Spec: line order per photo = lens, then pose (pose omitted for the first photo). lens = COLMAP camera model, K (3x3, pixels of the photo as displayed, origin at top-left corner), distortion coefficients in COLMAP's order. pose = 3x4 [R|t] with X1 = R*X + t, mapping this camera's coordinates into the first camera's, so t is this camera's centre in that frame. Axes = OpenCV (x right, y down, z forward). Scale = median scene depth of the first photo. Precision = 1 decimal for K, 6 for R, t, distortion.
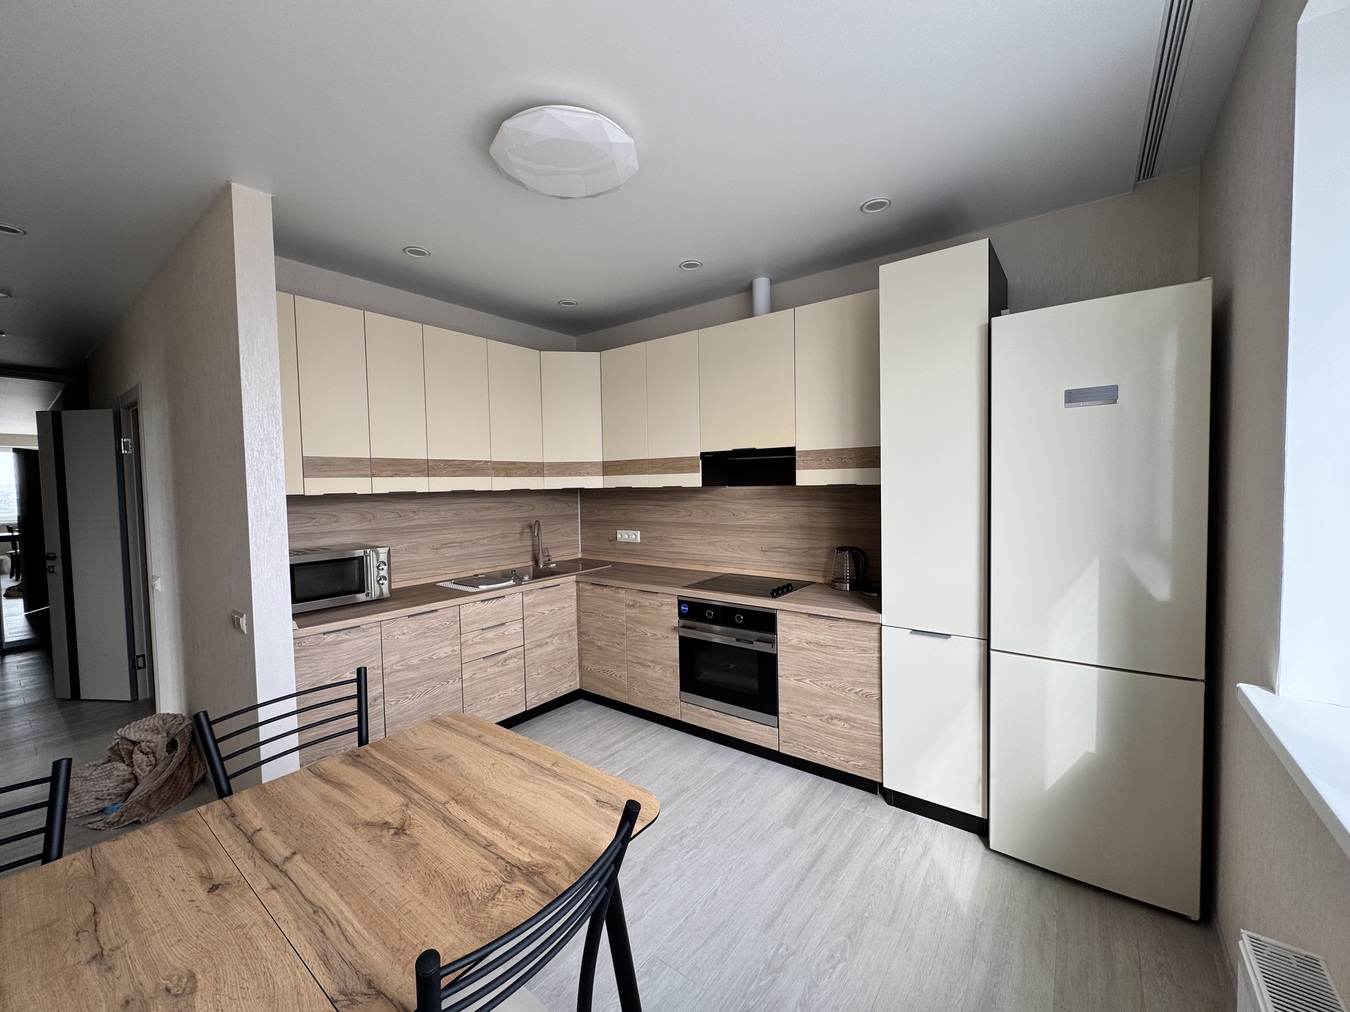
lens RADIAL K [[538.7, 0, 673.6], [0, 538.7, 505.6], [0, 0, 1]] dist [-0.003509, 0.000881]
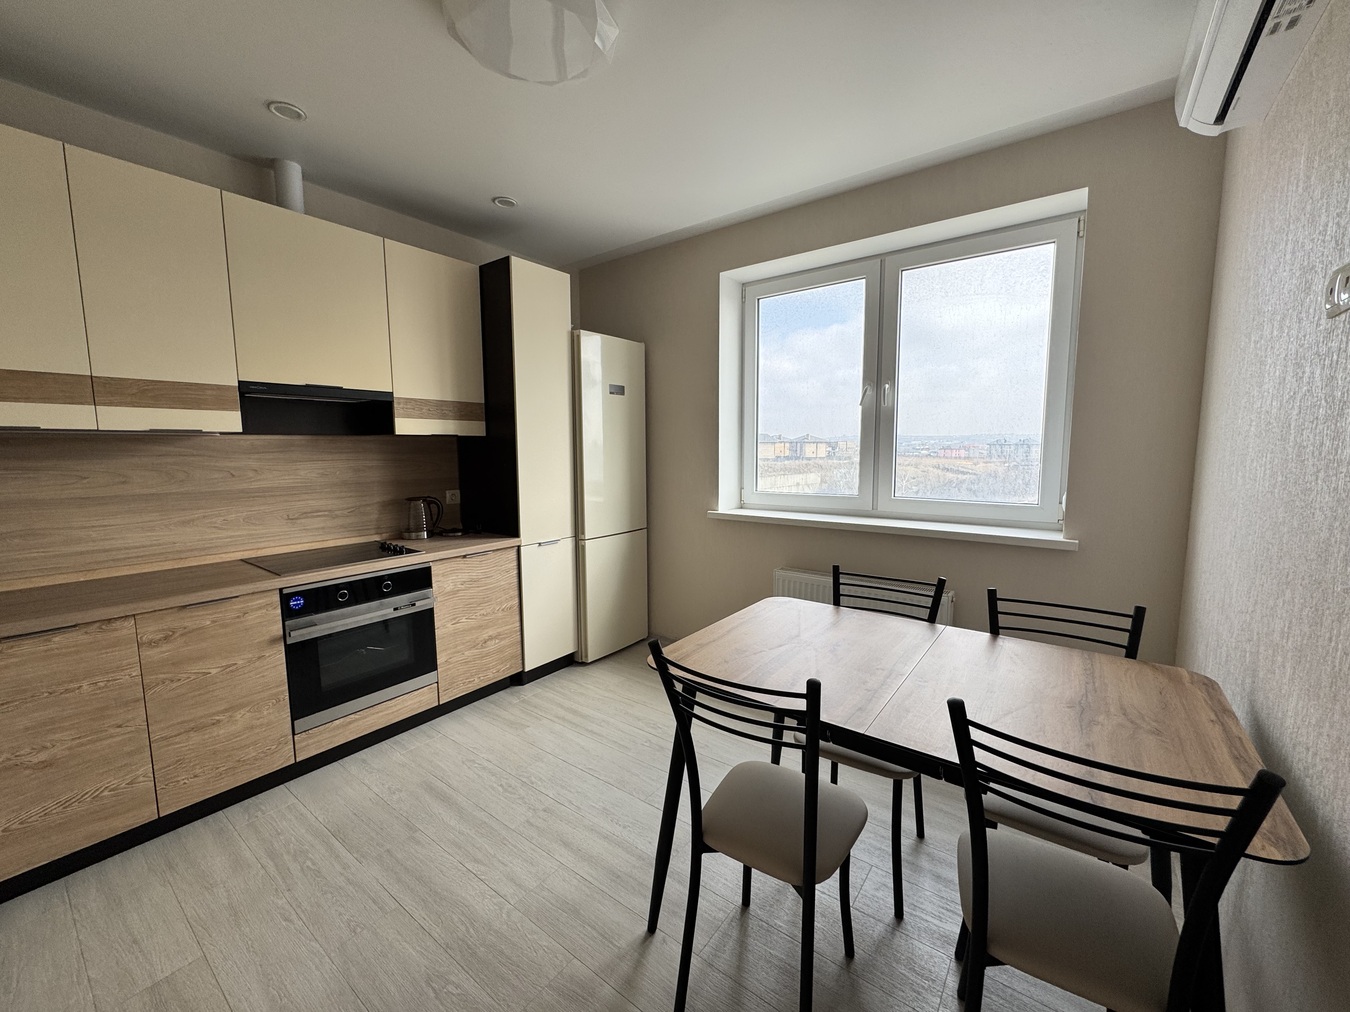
lens RADIAL K [[538.7, 0, 676.5], [0, 538.7, 505.5], [0, 0, 1]] dist [-0.003509, 0.000881]
pose [[-0.009043, -0.091218, 0.995790, -0.667129], [0.046631, 0.994709, 0.091543, 0.020874], [-0.998871, 0.047263, -0.004742, 0.486714]]
